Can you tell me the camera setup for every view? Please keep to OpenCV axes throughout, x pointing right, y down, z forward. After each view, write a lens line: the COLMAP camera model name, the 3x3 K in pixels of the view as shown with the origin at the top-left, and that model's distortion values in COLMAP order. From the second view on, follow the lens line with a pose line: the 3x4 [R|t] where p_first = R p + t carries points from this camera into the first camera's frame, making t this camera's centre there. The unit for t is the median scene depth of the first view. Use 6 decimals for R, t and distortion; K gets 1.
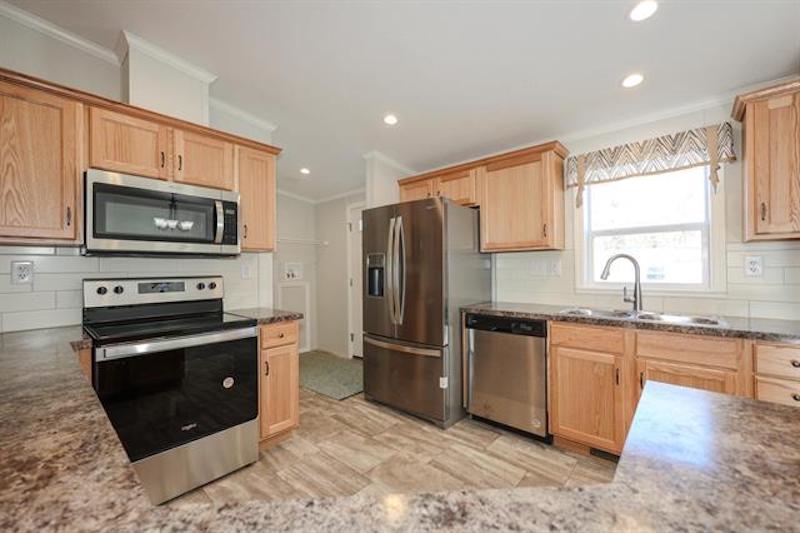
lens RADIAL K [[323.0, 0, 400.0], [0, 323.0, 266.5], [0, 0, 1]] dist [0.000694, 0.000253]
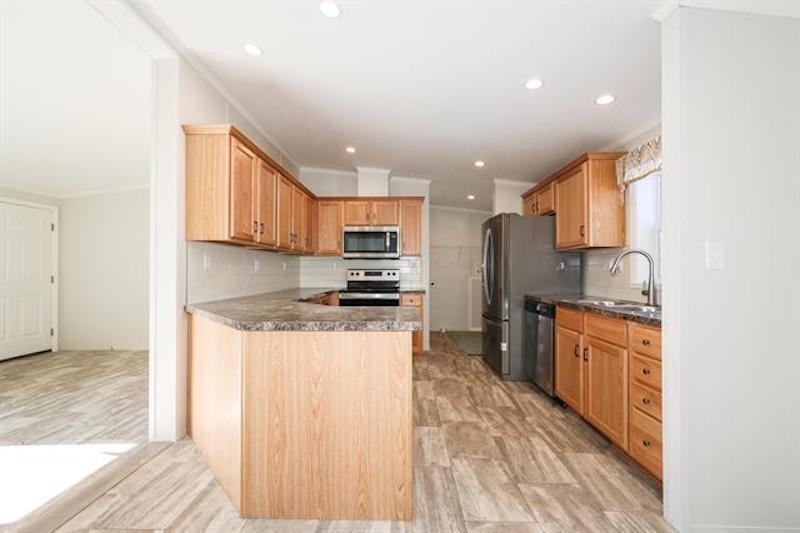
lens RADIAL K [[323.0, 0, 400.0], [0, 323.0, 266.5], [0, 0, 1]] dist [0.000694, 0.000253]
pose [[0.654158, -0.001226, -0.756357, 0.983361], [-0.002563, 0.999989, -0.003838, 0.023223], [0.756354, 0.004449, 0.654148, -0.270414]]
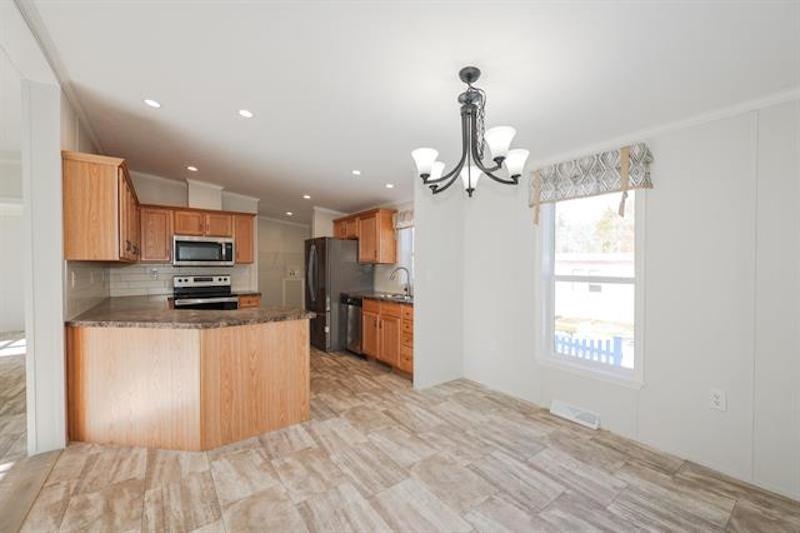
lens RADIAL K [[318.9, 0, 398.8], [0, 318.9, 269.5], [0, 0, 1]] dist [0.000366, 0.000086]
pose [[0.978466, 0.008690, -0.206224, 1.074916], [-0.005366, 0.999847, 0.016671, -0.053403], [0.206338, -0.015205, 0.978363, -0.923204]]
